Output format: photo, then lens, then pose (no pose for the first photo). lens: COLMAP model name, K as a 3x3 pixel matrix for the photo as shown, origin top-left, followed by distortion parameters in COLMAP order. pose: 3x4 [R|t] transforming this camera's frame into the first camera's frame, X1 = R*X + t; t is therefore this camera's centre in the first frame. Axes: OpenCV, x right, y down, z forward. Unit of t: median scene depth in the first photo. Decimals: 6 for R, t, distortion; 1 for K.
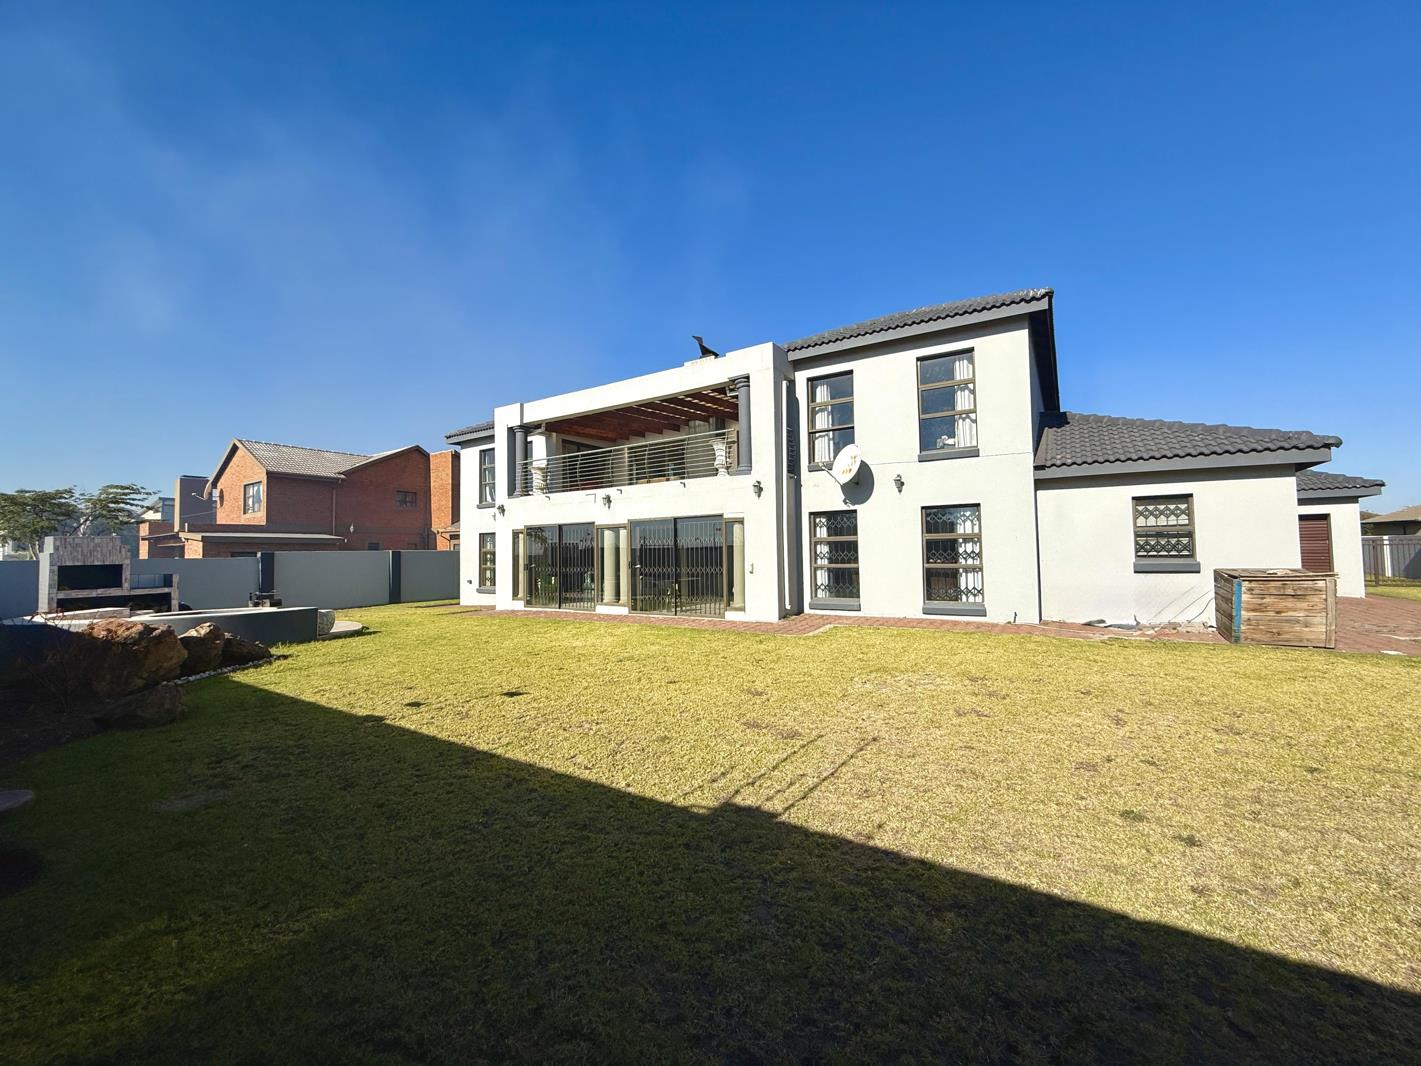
lens RADIAL K [[565.2, 0, 712.5], [0, 565.2, 533.1], [0, 0, 1]] dist [0.001249, -0.000038]
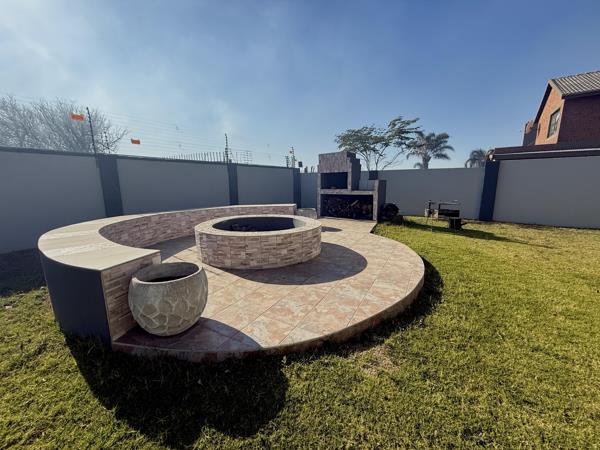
lens RADIAL K [[238.7, 0, 300.8], [0, 238.7, 223.7], [0, 0, 1]] dist [0.001249, -0.000038]
pose [[-0.025061, 0.190710, -0.981326, -0.435550], [0.051542, 0.980576, 0.189248, 0.061290], [0.998356, -0.045837, -0.034404, 0.875527]]
